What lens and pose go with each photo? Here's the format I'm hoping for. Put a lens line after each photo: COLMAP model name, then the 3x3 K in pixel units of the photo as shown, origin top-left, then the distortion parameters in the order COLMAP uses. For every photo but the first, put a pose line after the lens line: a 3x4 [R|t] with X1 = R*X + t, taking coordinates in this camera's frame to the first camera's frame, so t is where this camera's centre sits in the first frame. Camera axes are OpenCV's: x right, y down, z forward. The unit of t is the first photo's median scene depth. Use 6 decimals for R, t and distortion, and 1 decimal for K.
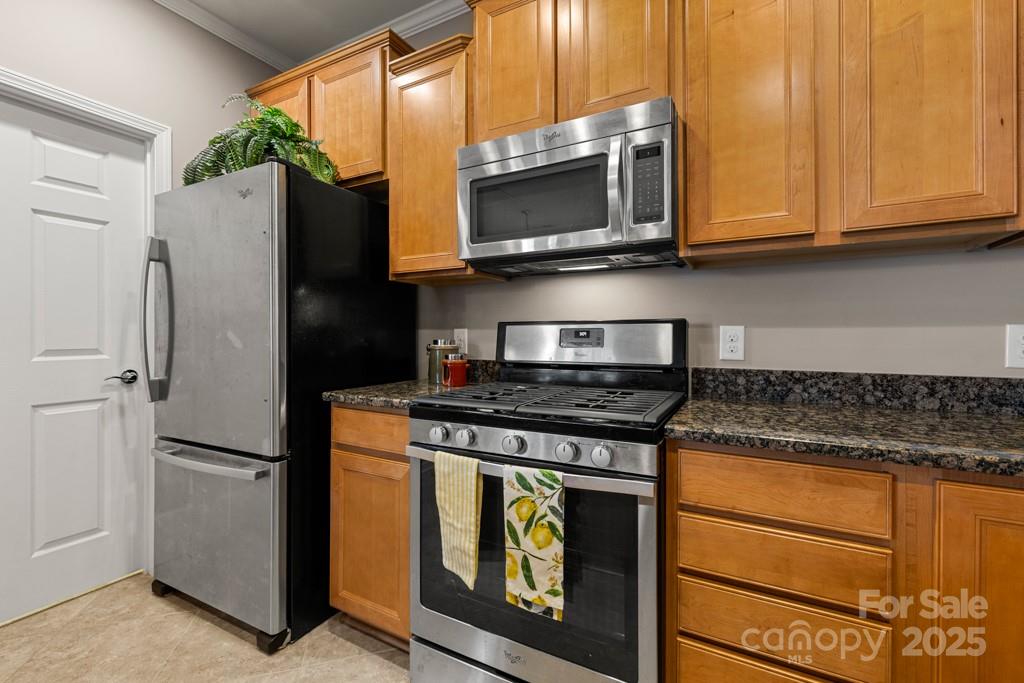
lens RADIAL K [[436.1, 0, 512.3], [0, 436.1, 334.1], [0, 0, 1]] dist [0.001503, -0.000074]
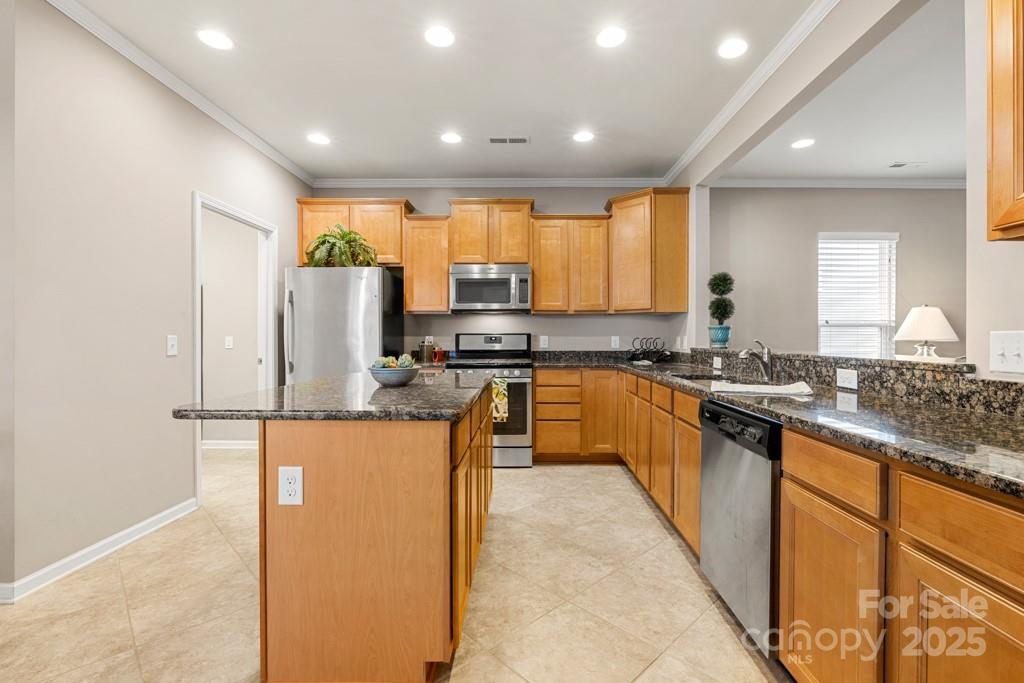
lens RADIAL K [[468.8, 0, 514.8], [0, 468.8, 342.8], [0, 0, 1]] dist [-0.028762, -0.000660]
pose [[0.889468, -0.005333, 0.456967, -1.335168], [-0.000961, 0.999908, 0.013540, -0.017843], [-0.456997, -0.012483, 0.889381, -2.046984]]
